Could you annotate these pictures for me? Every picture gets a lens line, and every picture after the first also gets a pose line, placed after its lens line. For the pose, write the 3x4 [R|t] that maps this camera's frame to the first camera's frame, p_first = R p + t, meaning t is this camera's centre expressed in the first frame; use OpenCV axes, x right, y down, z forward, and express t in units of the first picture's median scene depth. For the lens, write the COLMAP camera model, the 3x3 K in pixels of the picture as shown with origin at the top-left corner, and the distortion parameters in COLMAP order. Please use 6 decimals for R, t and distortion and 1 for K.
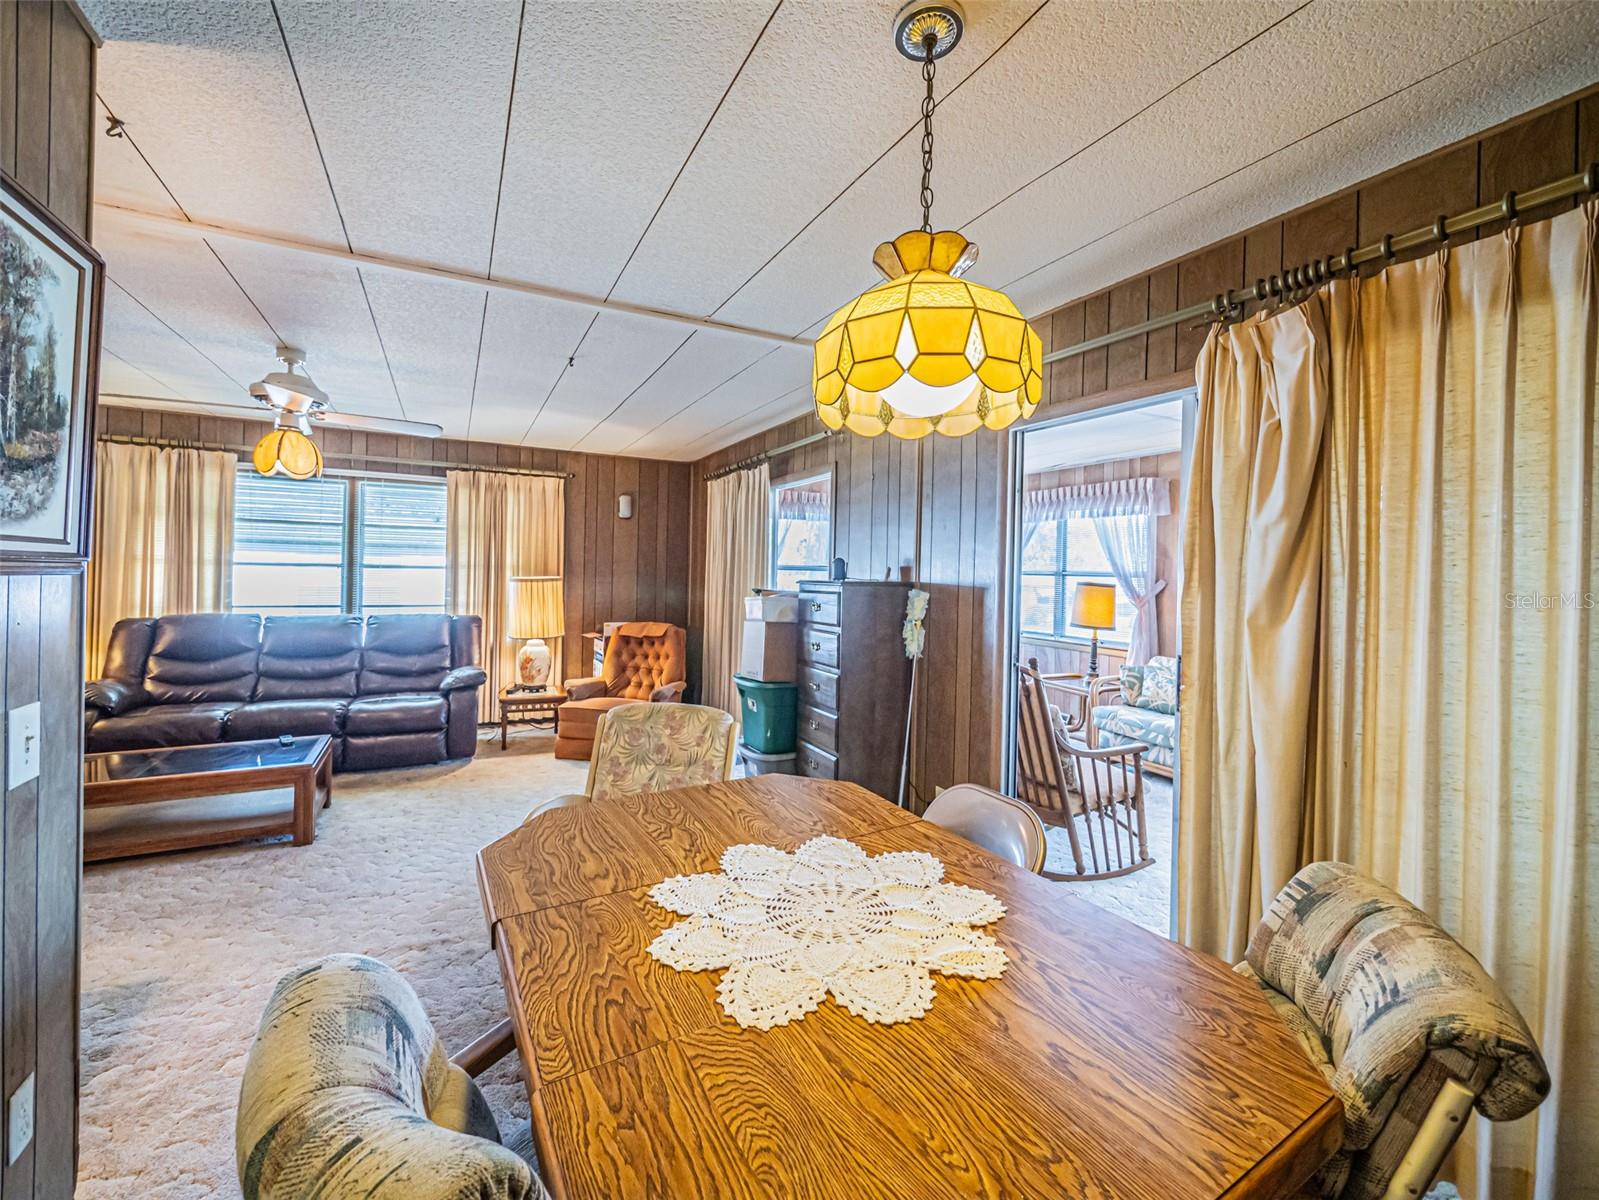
lens RADIAL K [[635.3, 0, 806.3], [0, 635.3, 571.2], [0, 0, 1]] dist [-0.023272, 0.000028]
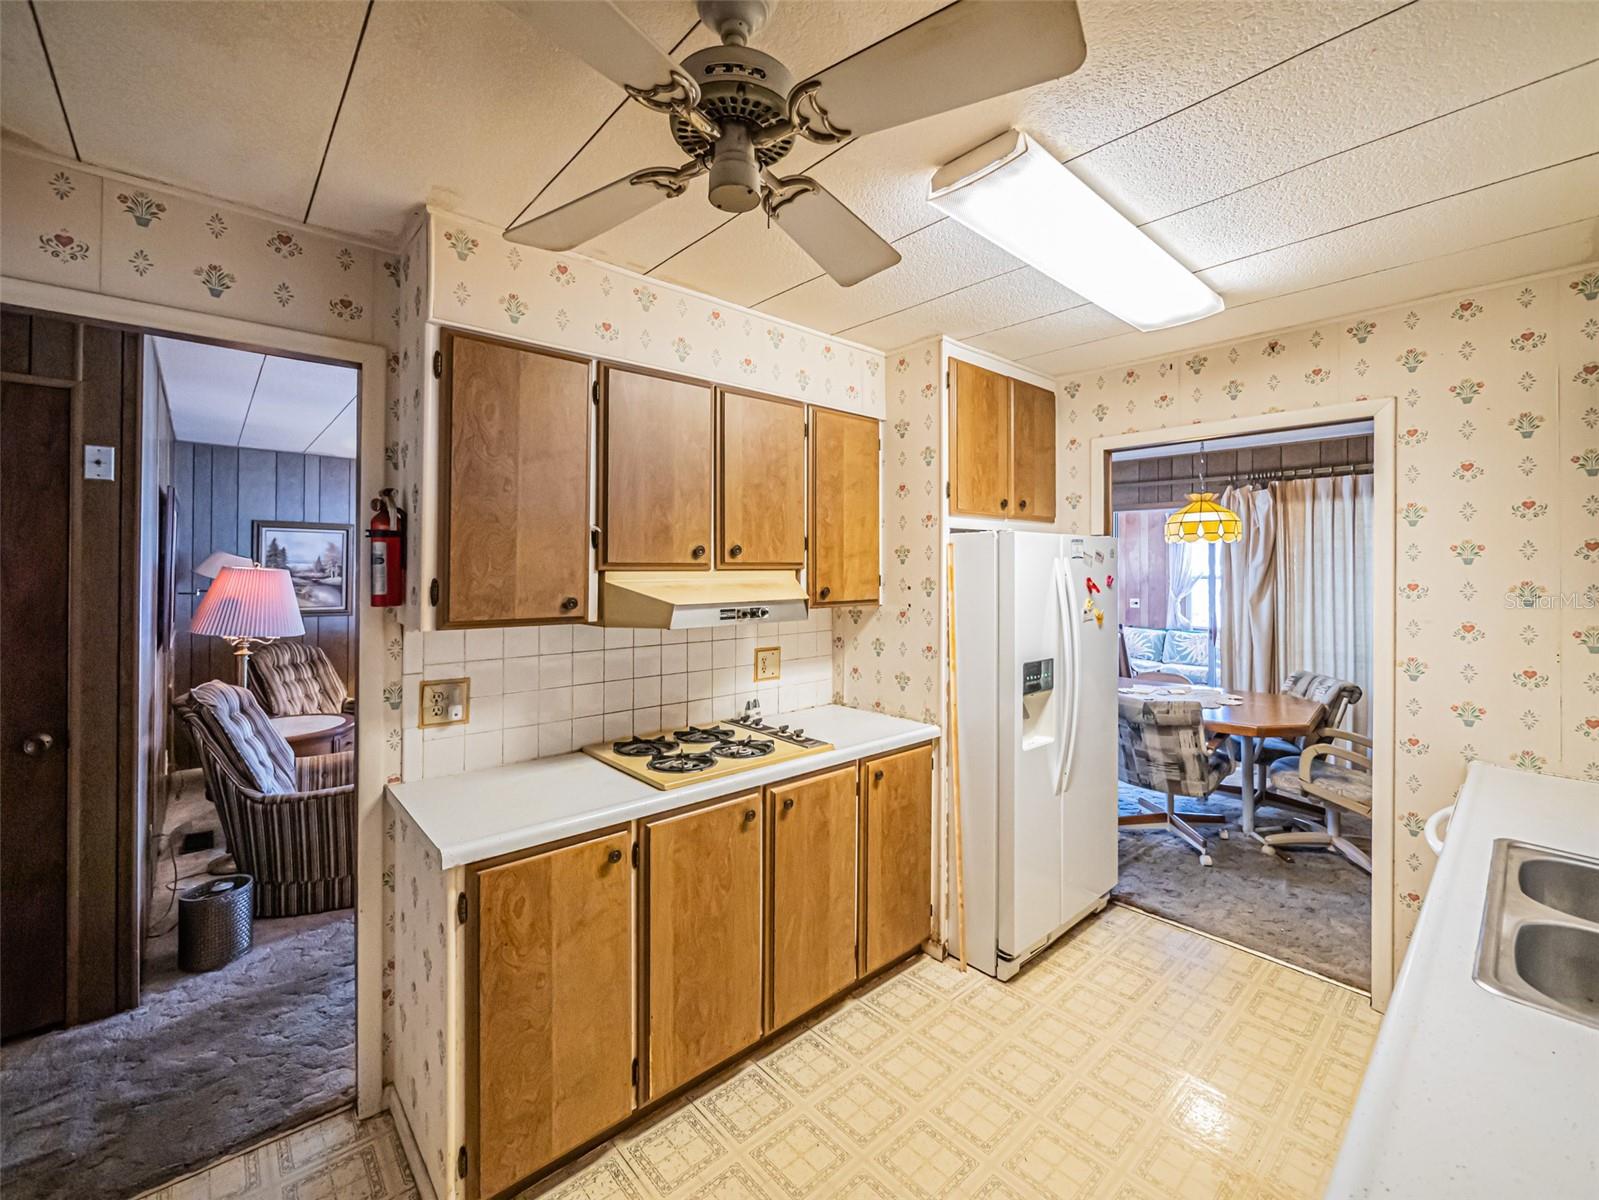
lens RADIAL K [[650.5, 0, 804.6], [0, 650.5, 558.1], [0, 0, 1]] dist [-0.017049, -0.000064]
pose [[0.975870, -0.015909, 0.217772, -0.678032], [0.019212, 0.999730, -0.013061, -0.039769], [-0.217505, 0.016930, 0.975912, -0.499055]]
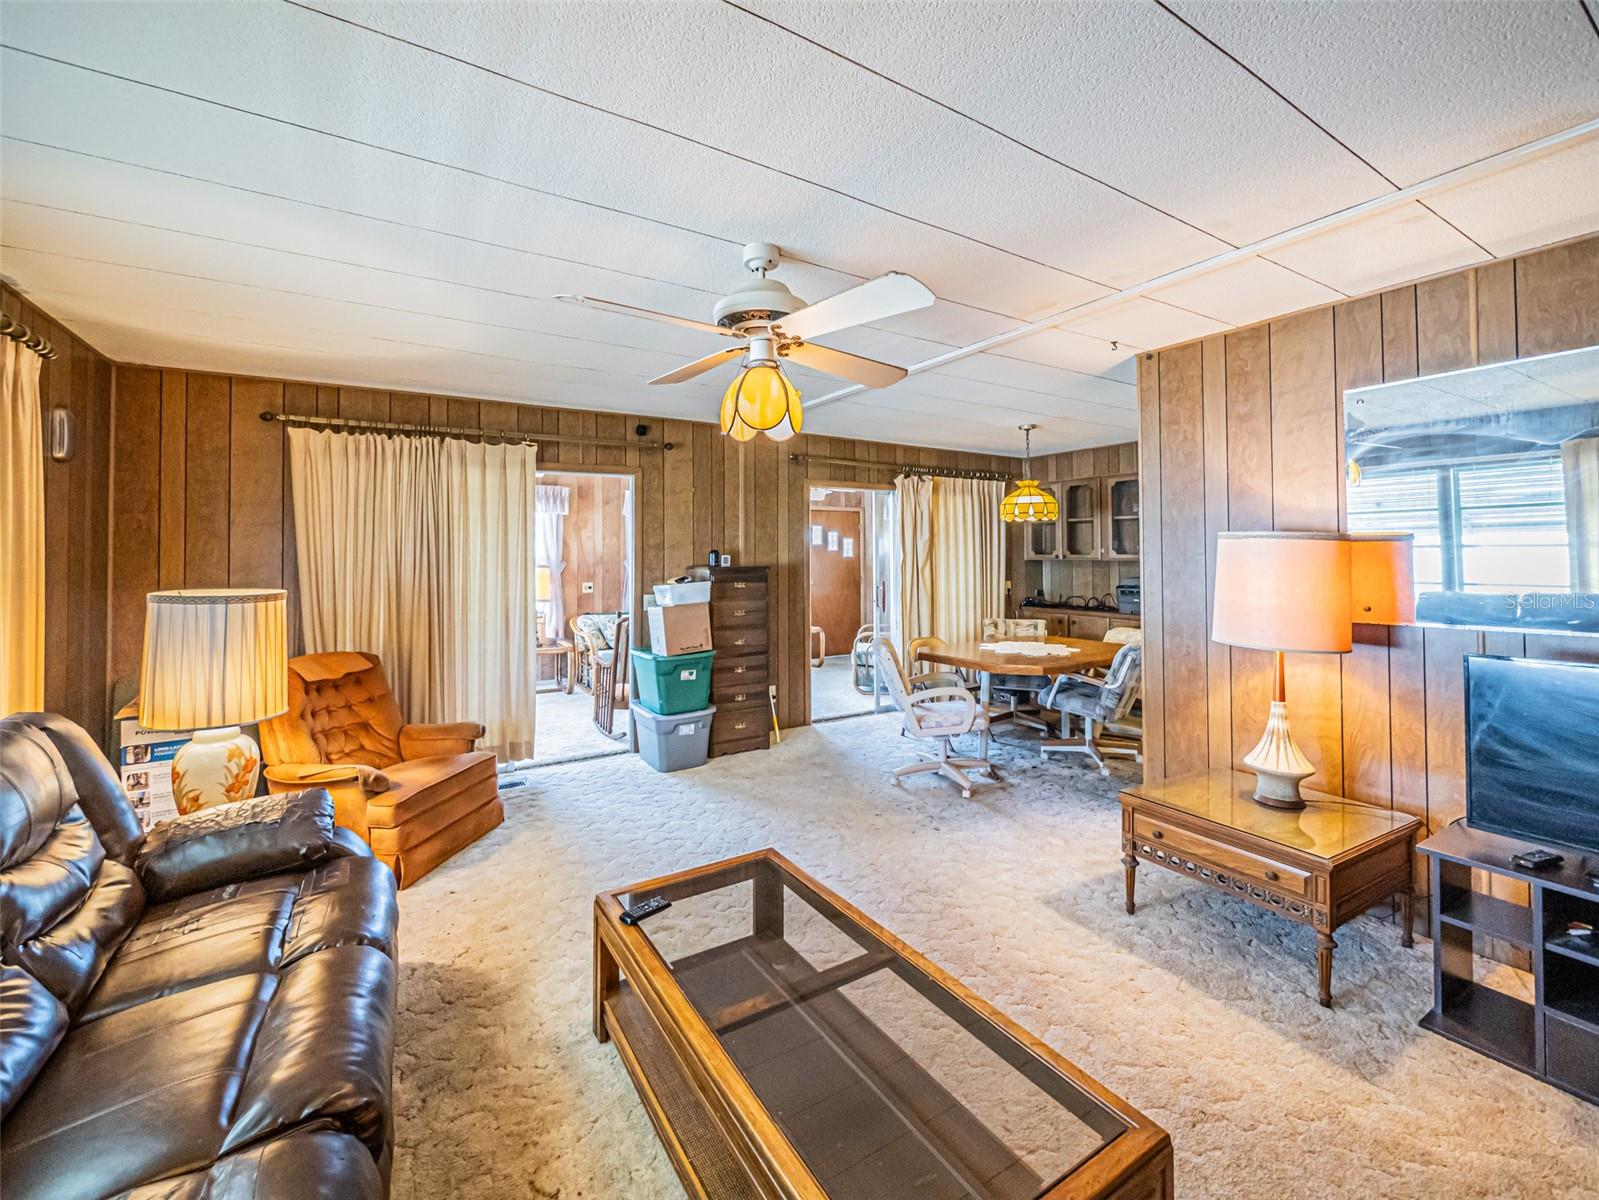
lens RADIAL K [[670.9, 0, 769.8], [0, 670.9, 547.3], [0, 0, 1]] dist [-0.000042, 0.000081]
pose [[-0.016271, -0.007333, 0.999841, -1.073043], [0.008550, 0.999936, 0.007472, -0.028466], [-0.999831, 0.008670, -0.016207, 0.707113]]
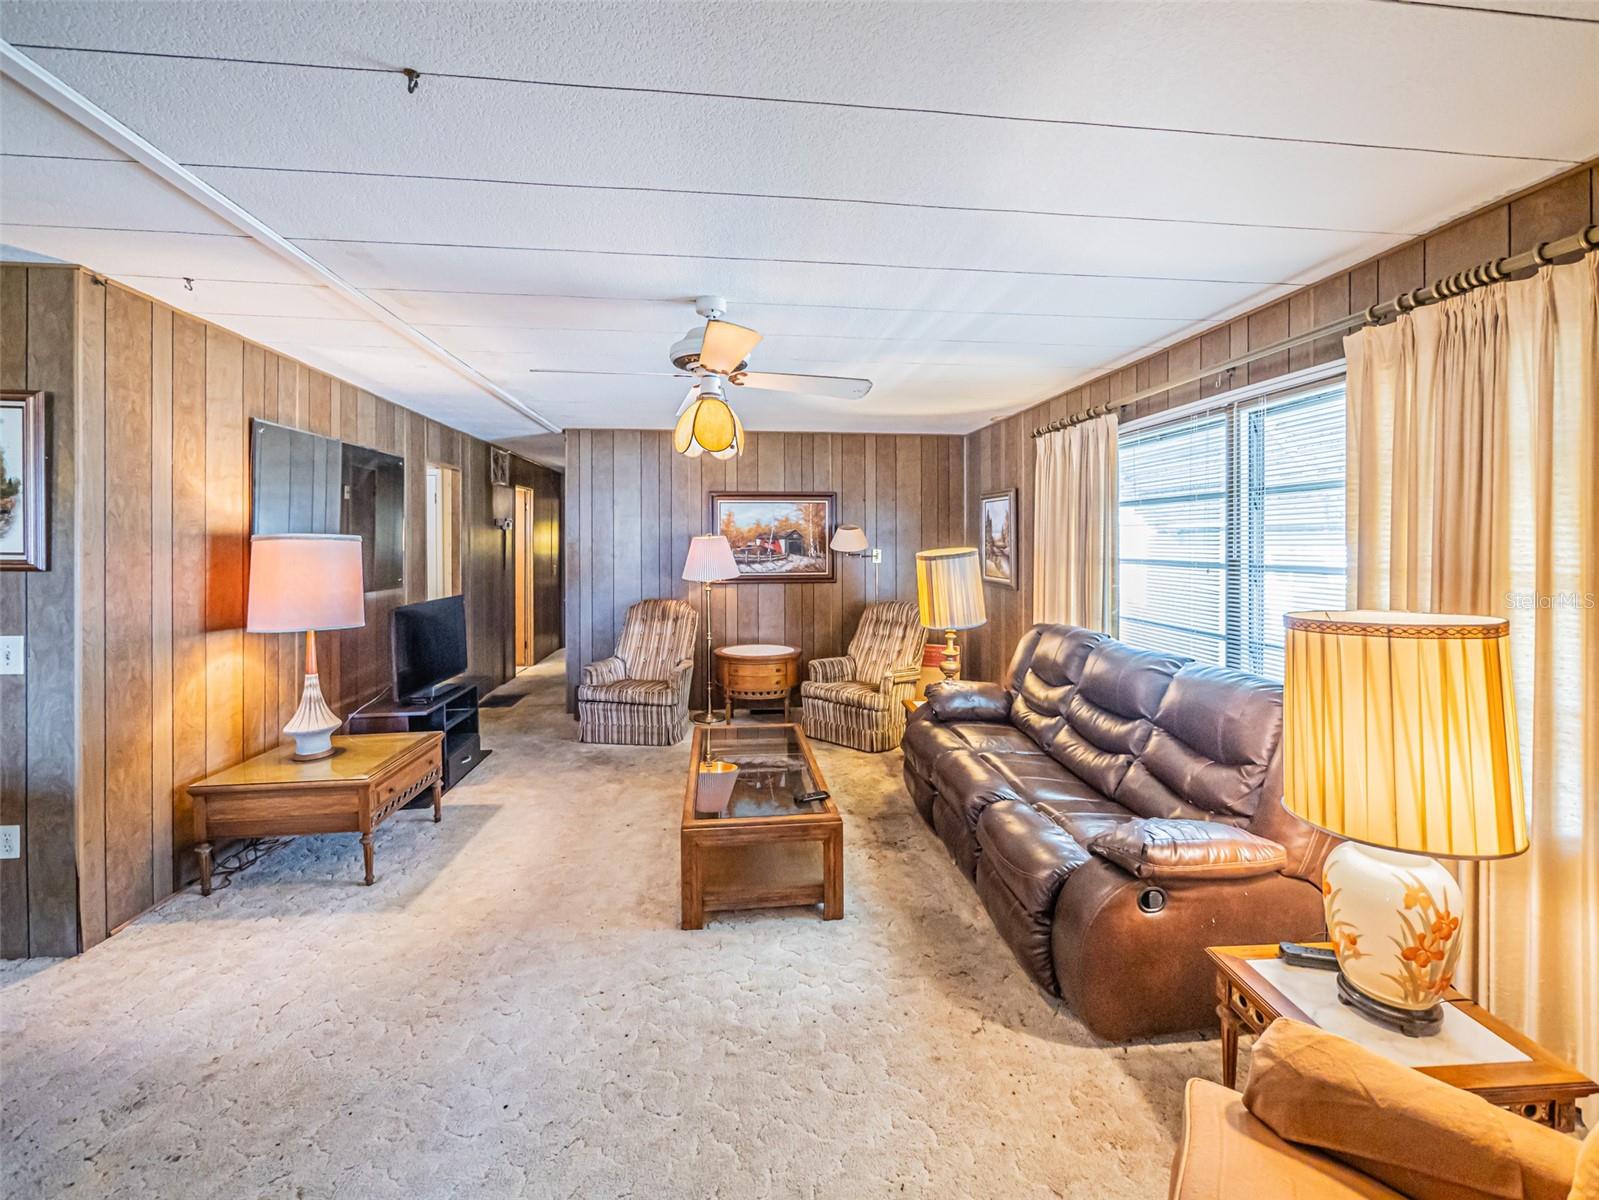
lens RADIAL K [[680.4, 0, 815.5], [0, 680.4, 544.6], [0, 0, 1]] dist [-0.003433, -0.000172]
pose [[-0.372811, -0.019821, -0.927696, -0.046922], [-0.010494, 0.999798, -0.017144, -0.016782], [0.927848, 0.003344, -0.372944, 1.009509]]
